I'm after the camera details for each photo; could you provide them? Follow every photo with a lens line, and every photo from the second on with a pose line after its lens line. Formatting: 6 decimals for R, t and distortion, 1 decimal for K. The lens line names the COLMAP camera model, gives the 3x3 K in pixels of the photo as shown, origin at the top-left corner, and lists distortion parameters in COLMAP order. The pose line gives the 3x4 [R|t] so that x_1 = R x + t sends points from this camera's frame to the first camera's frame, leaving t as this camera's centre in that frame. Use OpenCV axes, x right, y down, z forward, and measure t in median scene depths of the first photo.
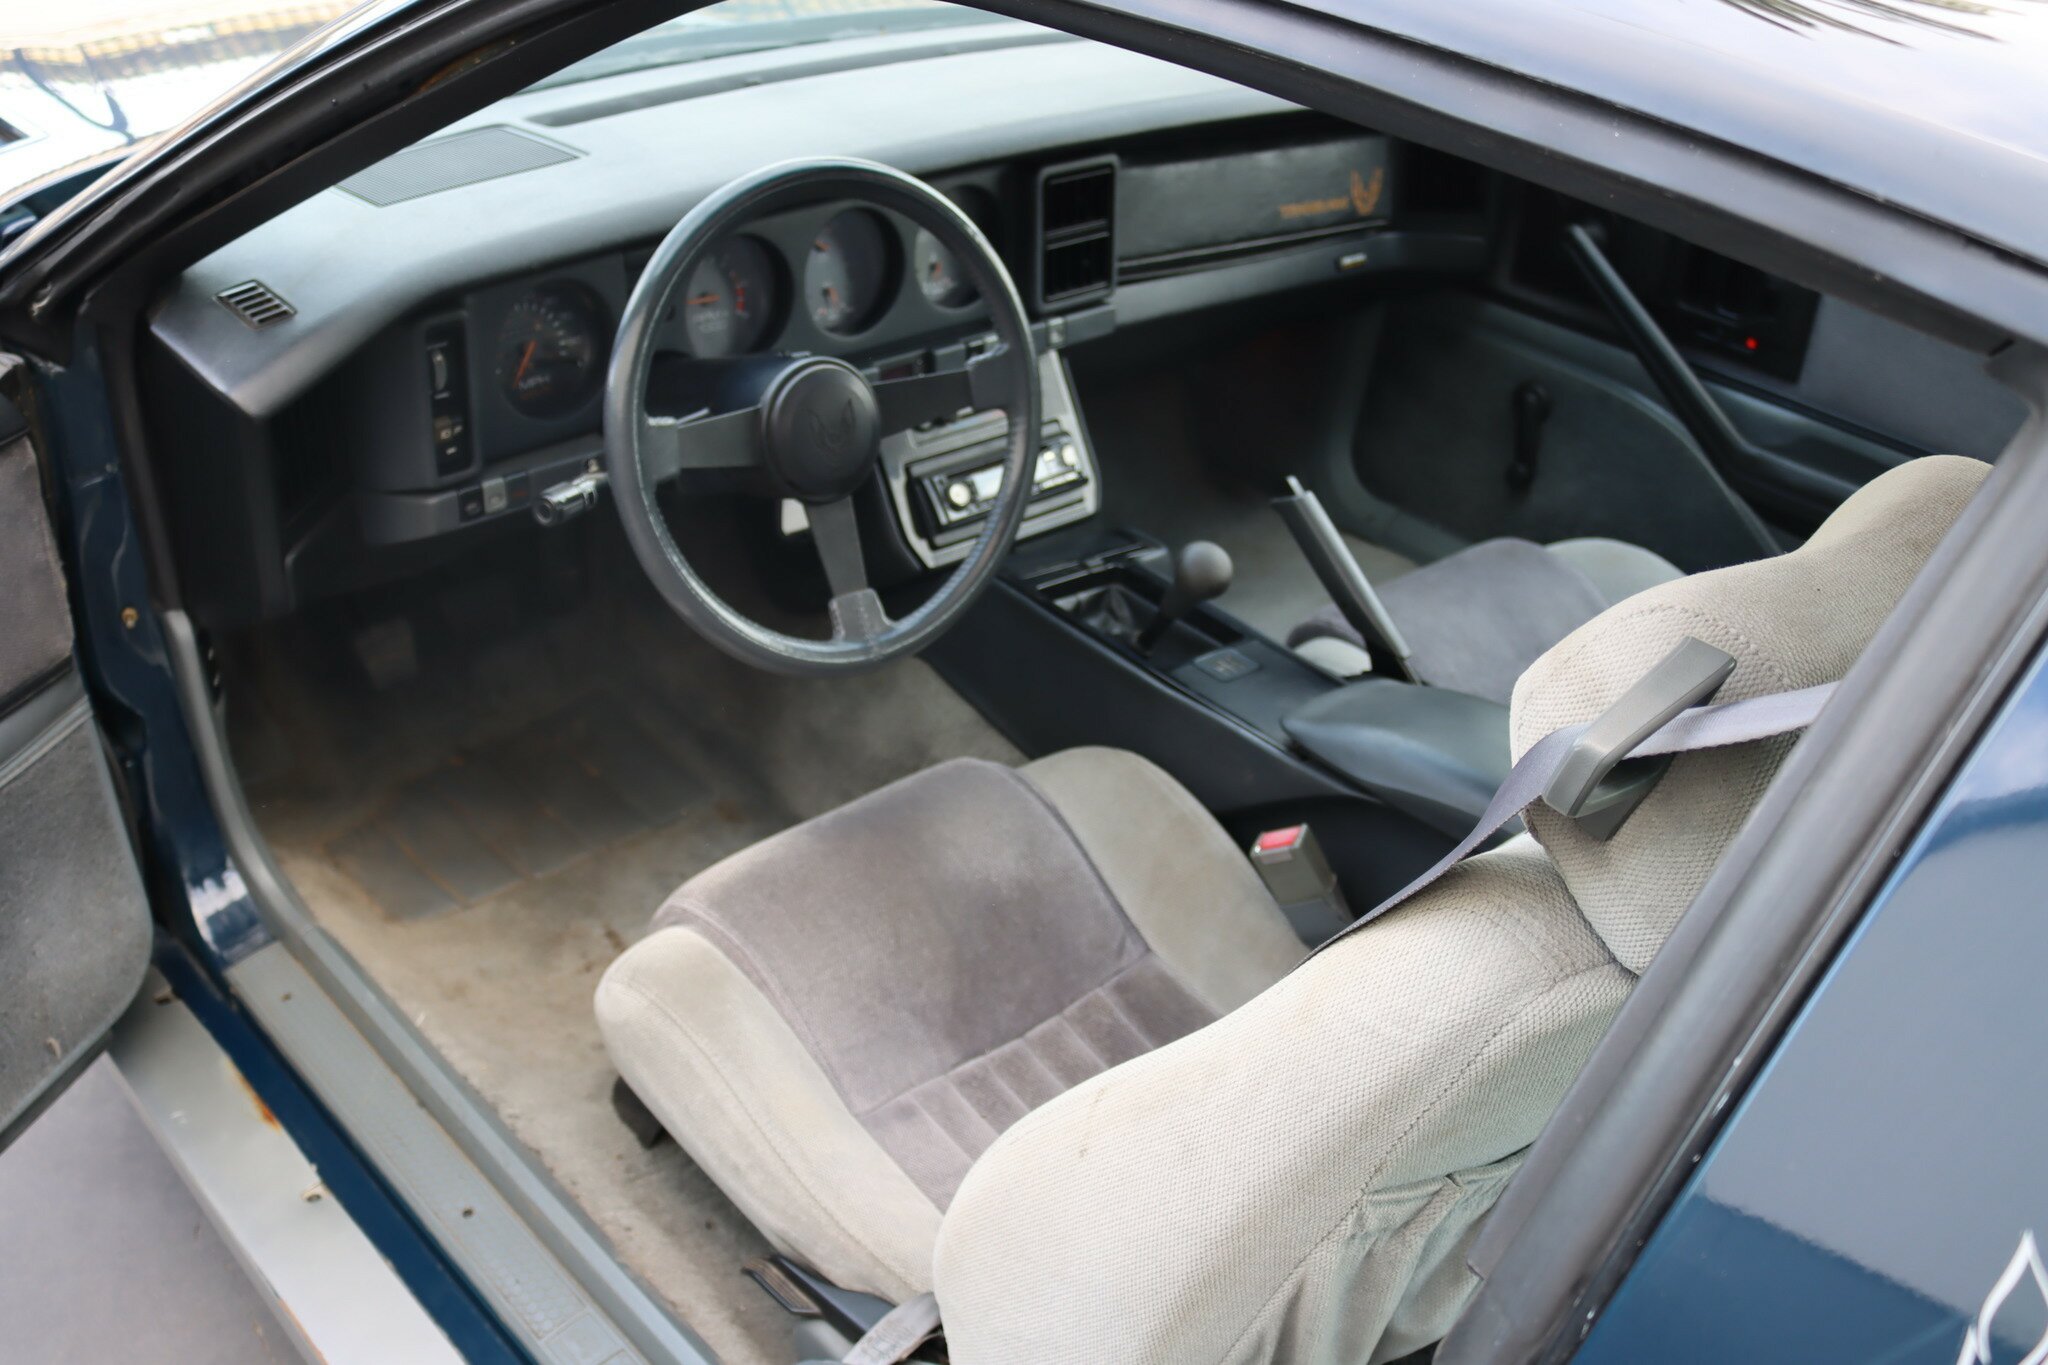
lens RADIAL K [[1904.1, 0, 1018.1], [0, 1904.1, 689.7], [0, 0, 1]] dist [-0.087636, 0.000000]
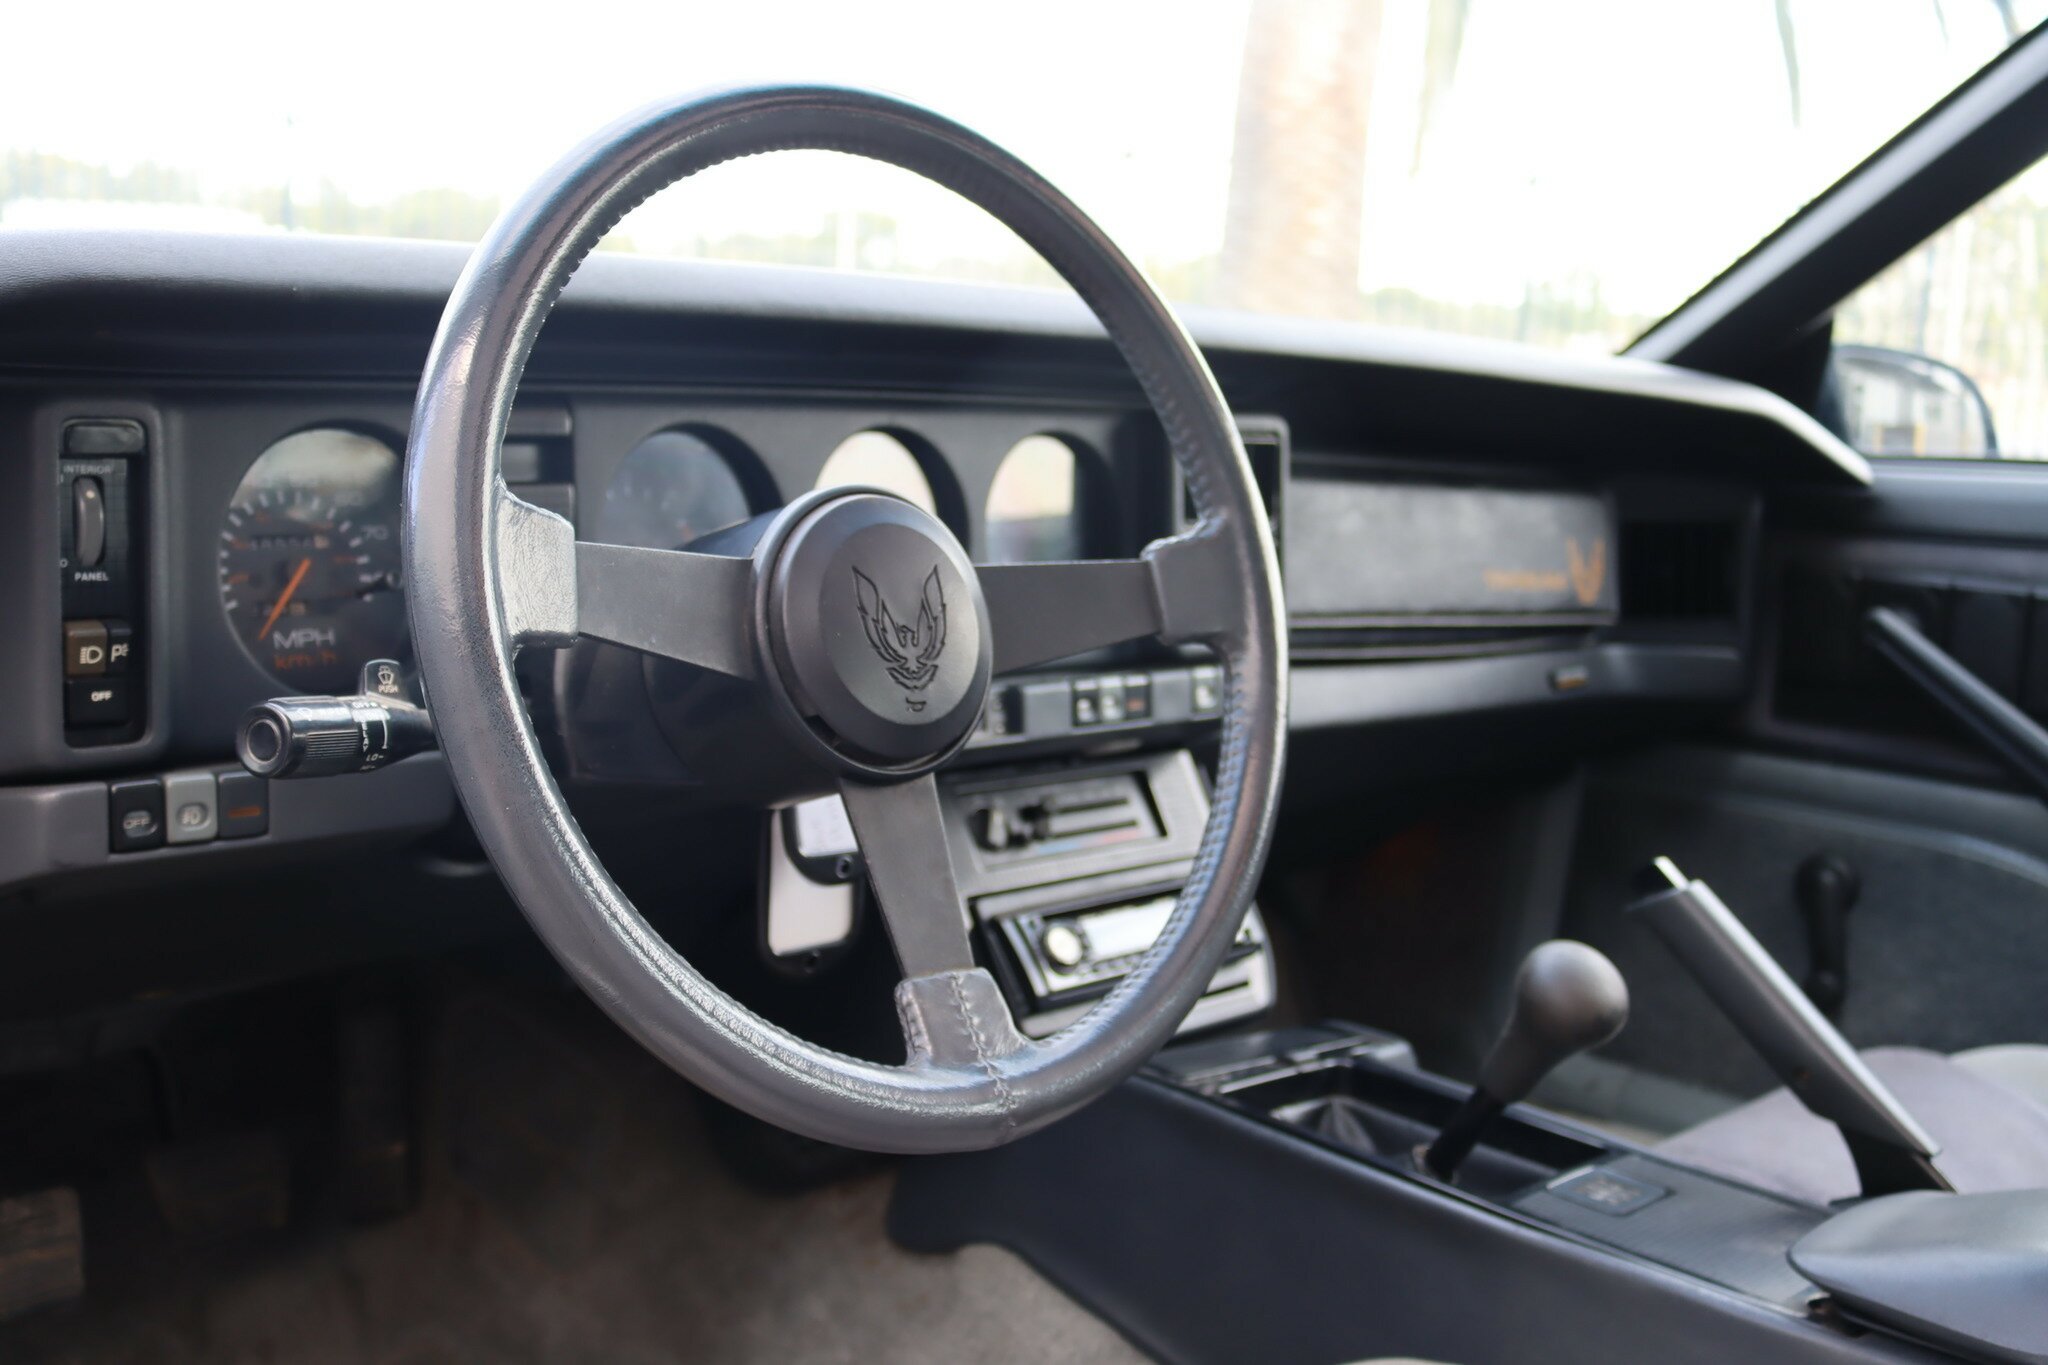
lens RADIAL K [[1904.1, 0, 1009.1], [0, 1904.1, 787.2], [0, 0, 1]] dist [-0.087636, 0.000000]
pose [[0.998559, -0.025143, 0.047418, -0.075310], [0.040434, 0.933391, -0.356576, 0.059263], [-0.035295, 0.357979, 0.933062, 0.451835]]
